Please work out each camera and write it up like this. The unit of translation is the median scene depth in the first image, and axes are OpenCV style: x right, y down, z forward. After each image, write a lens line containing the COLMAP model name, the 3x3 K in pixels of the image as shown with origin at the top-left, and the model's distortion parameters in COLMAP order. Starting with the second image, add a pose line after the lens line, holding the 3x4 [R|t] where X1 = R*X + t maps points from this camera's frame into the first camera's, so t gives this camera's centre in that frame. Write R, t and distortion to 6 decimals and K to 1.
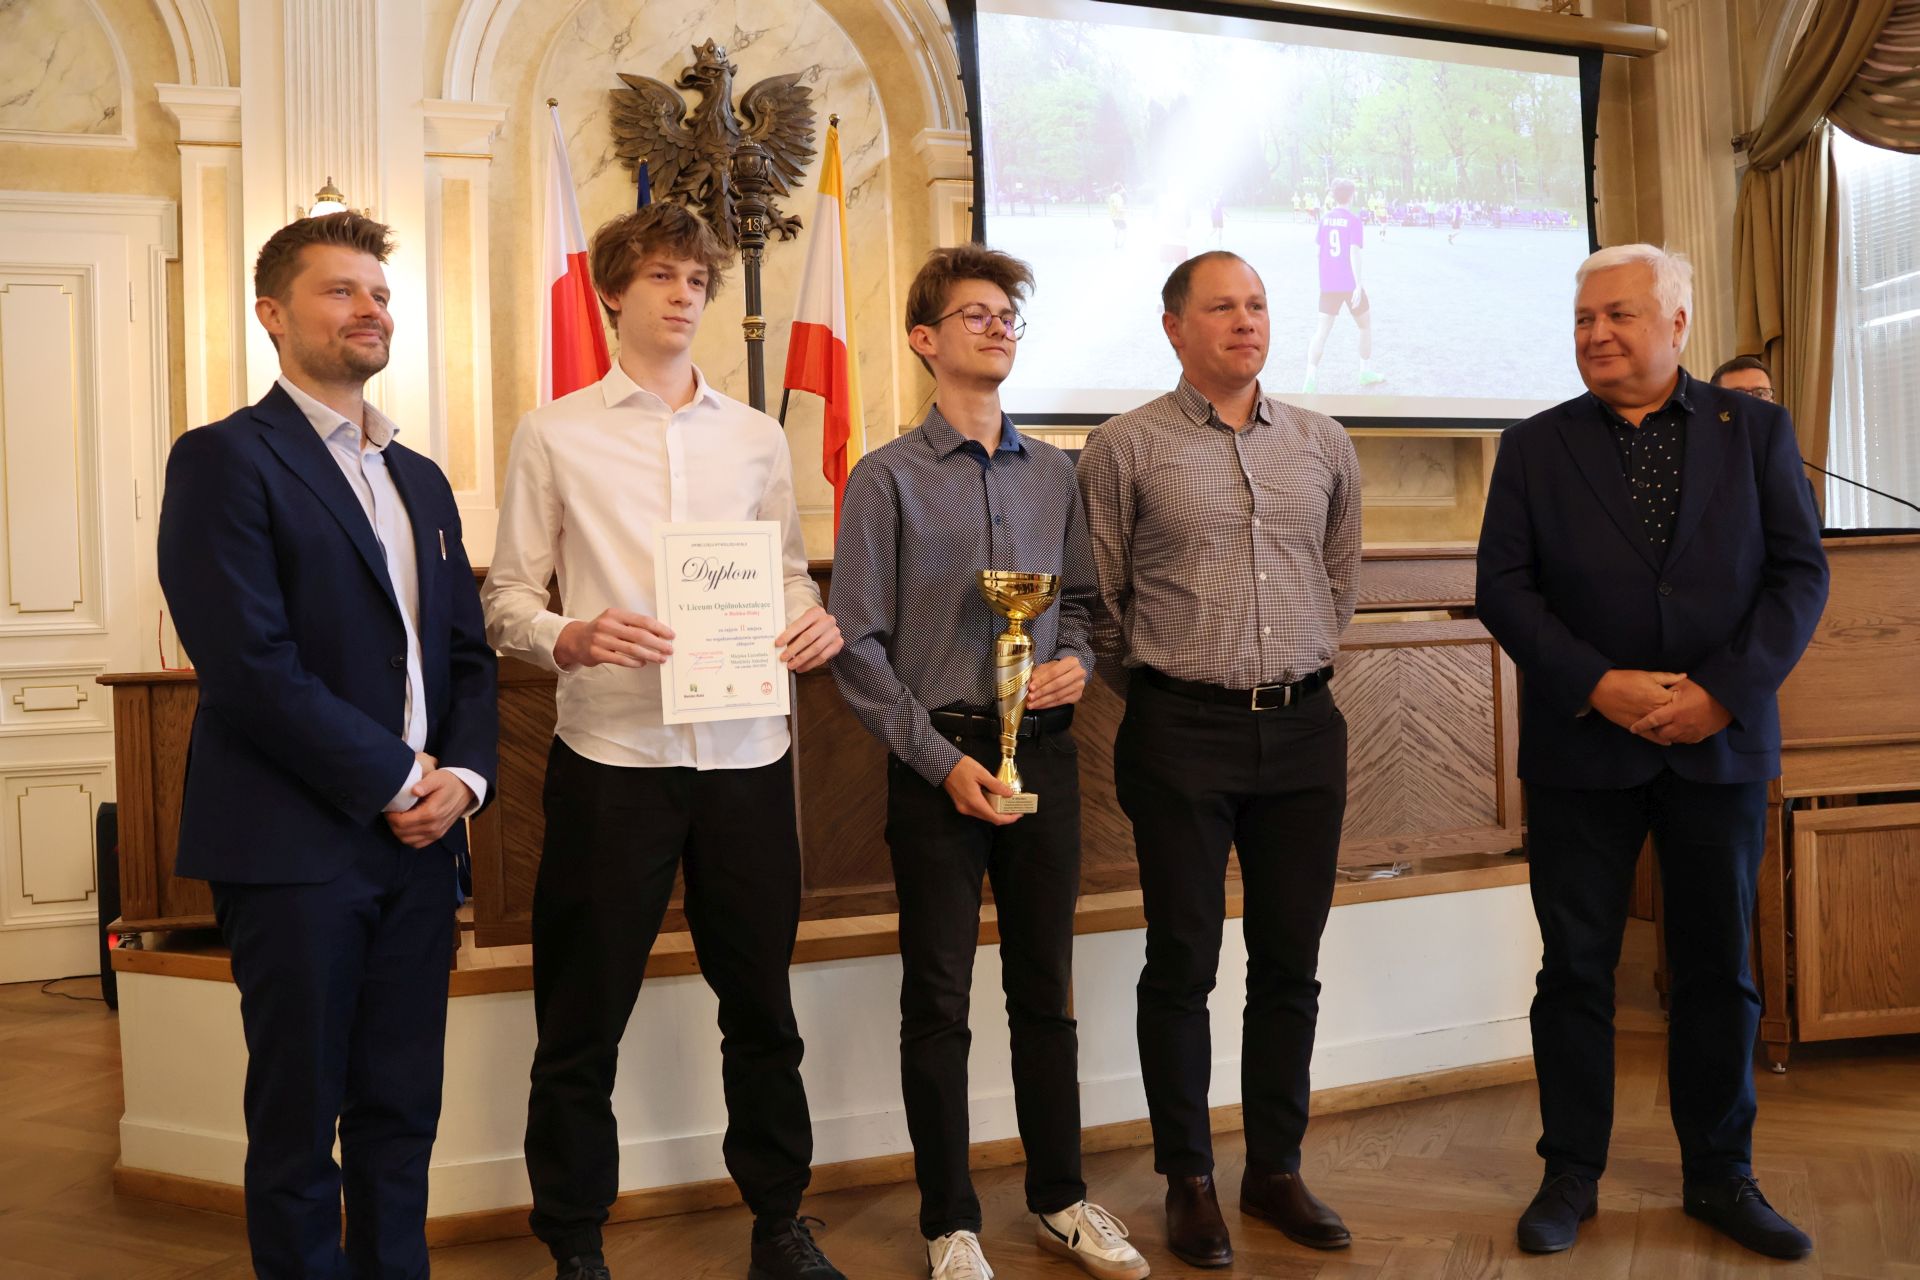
lens RADIAL K [[1606.8, 0, 949.1], [0, 1606.8, 644.8], [0, 0, 1]] dist [-0.156900, 0.137772]
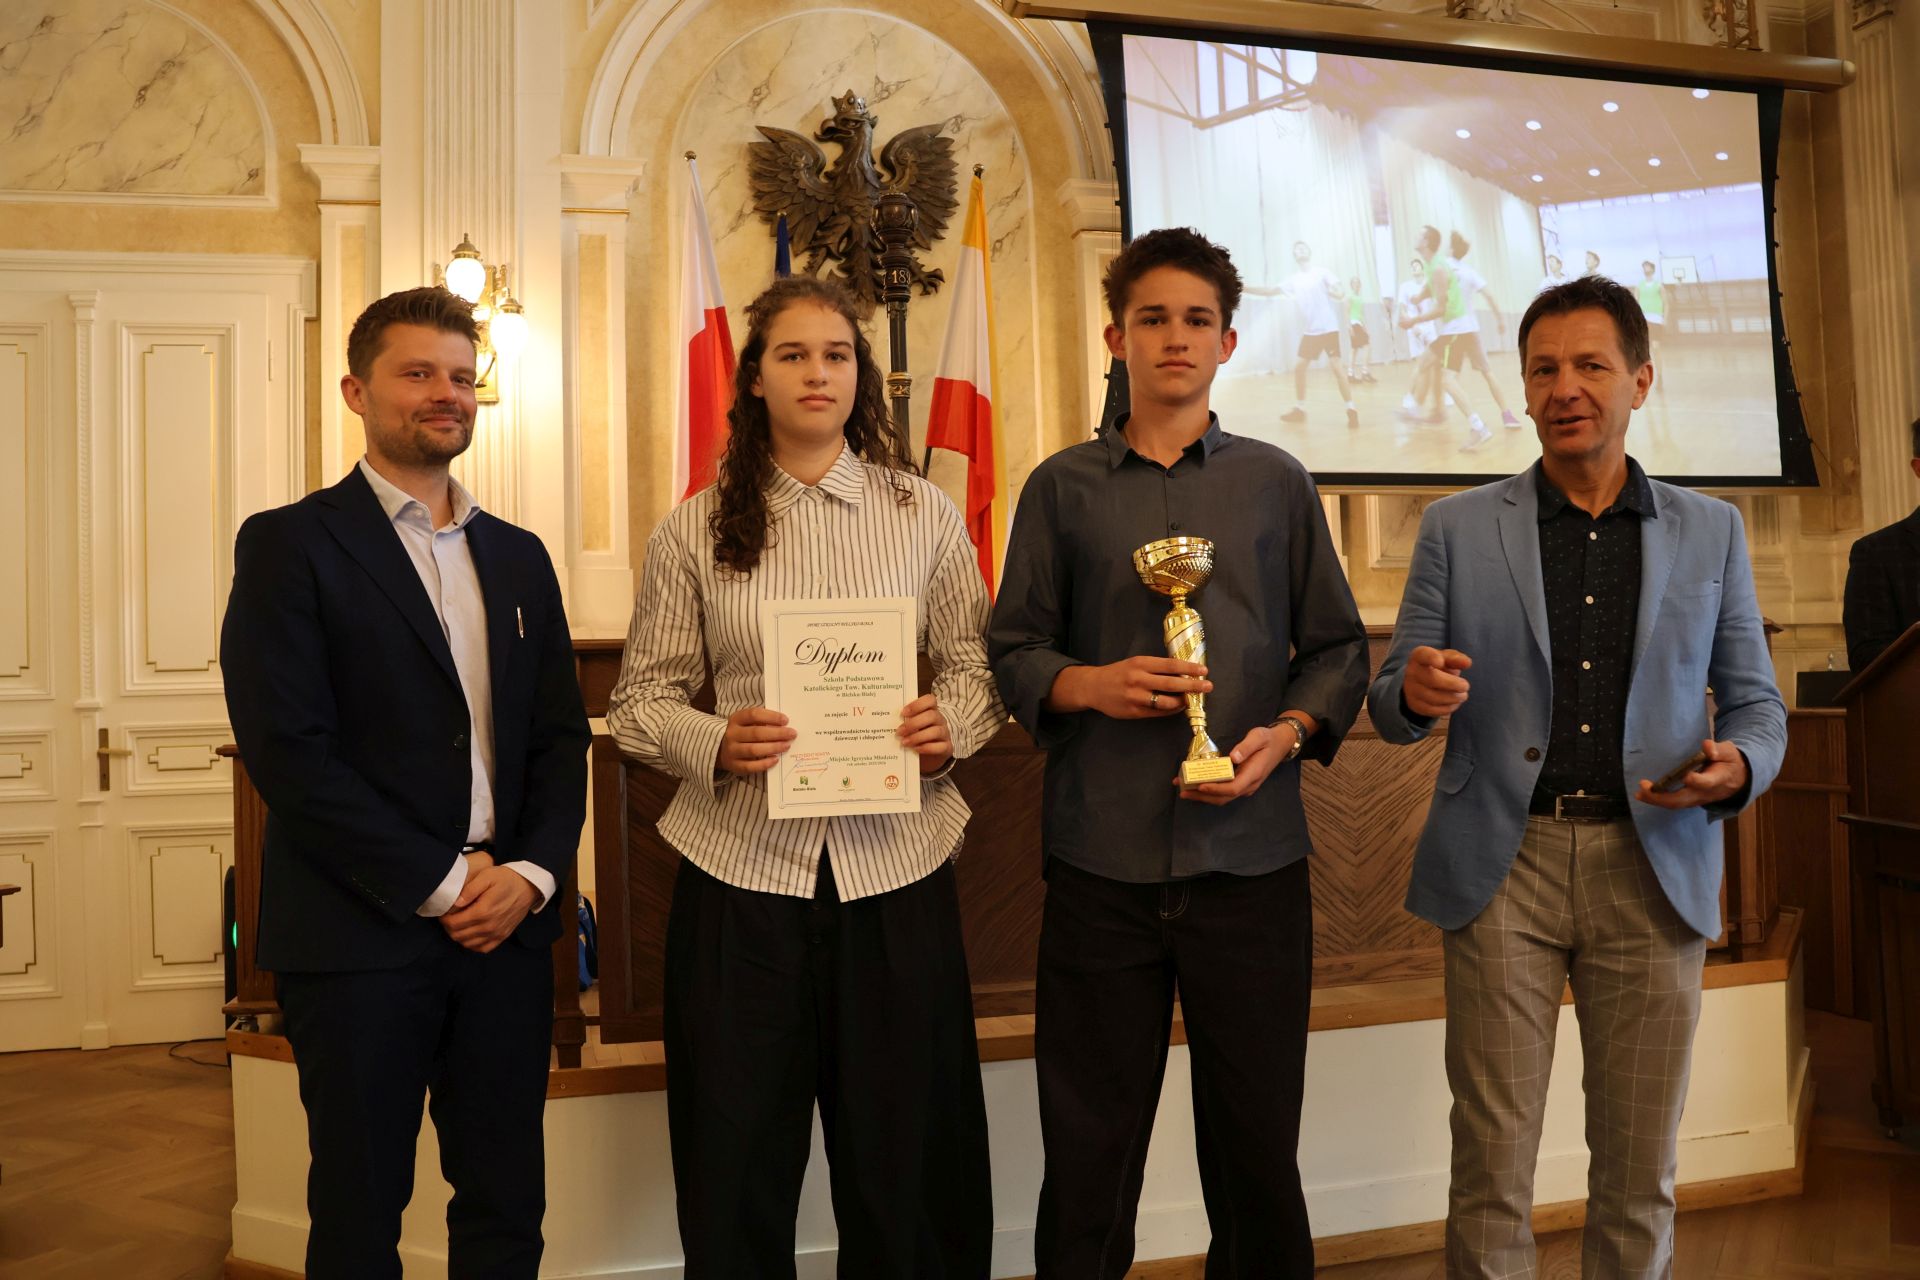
lens RADIAL K [[1611.7, 0, 949.2], [0, 1611.7, 651.5], [0, 0, 1]] dist [-0.159221, 0.139597]
pose [[0.996681, 0.005514, -0.081221, -0.008871], [-0.007979, 0.999517, -0.030050, -0.007134], [0.081016, 0.030598, 0.996243, 0.033759]]
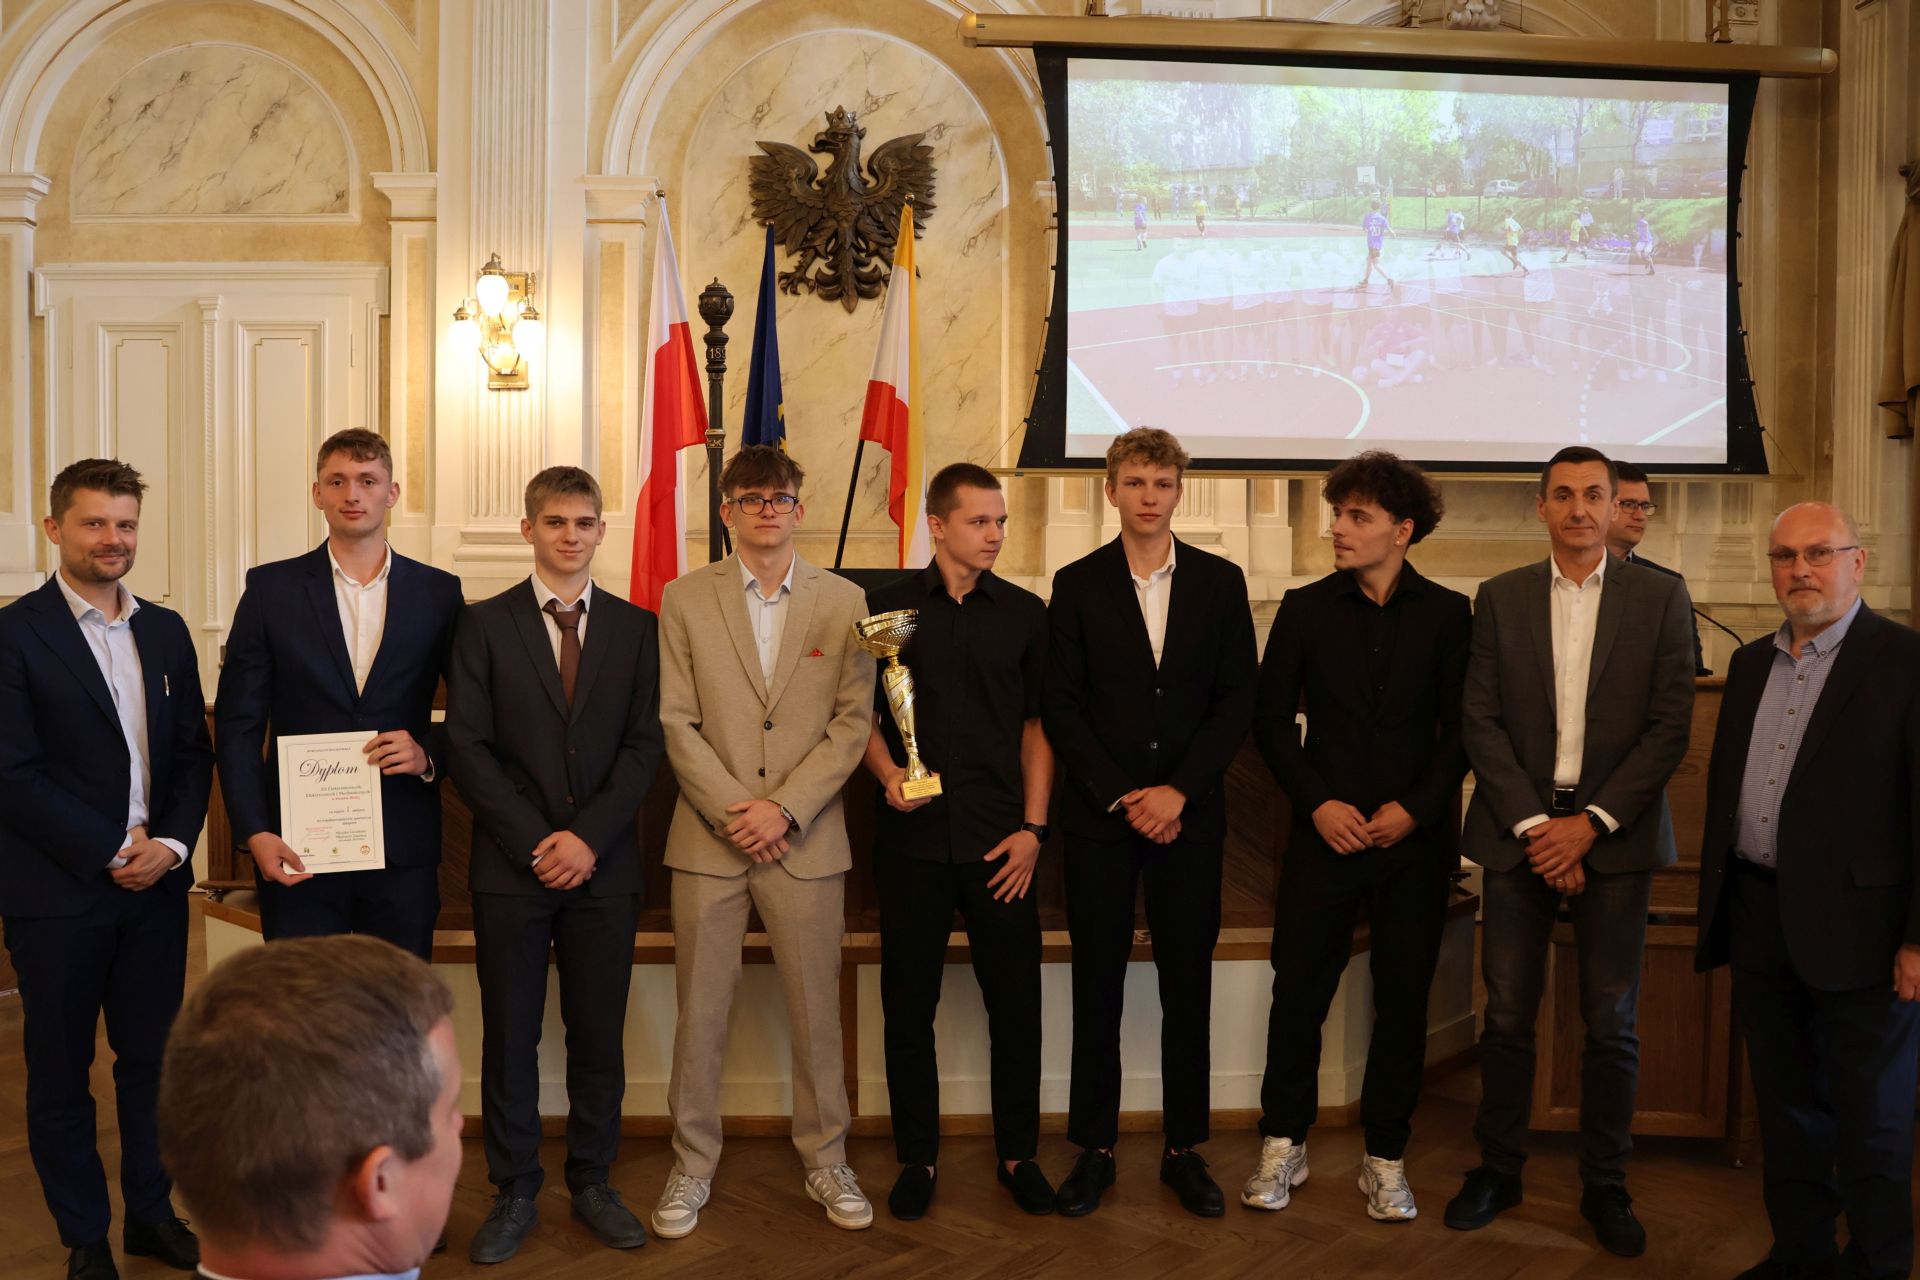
lens RADIAL K [[1648.8, 0, 956.6], [0, 1648.8, 616.2], [0, 0, 1]] dist [-0.148131, 0.114167]
pose [[0.963047, 0.057103, -0.263211, 0.257615], [-0.045191, 0.997671, 0.051096, -0.092077], [0.265516, -0.037313, 0.963384, -0.099713]]
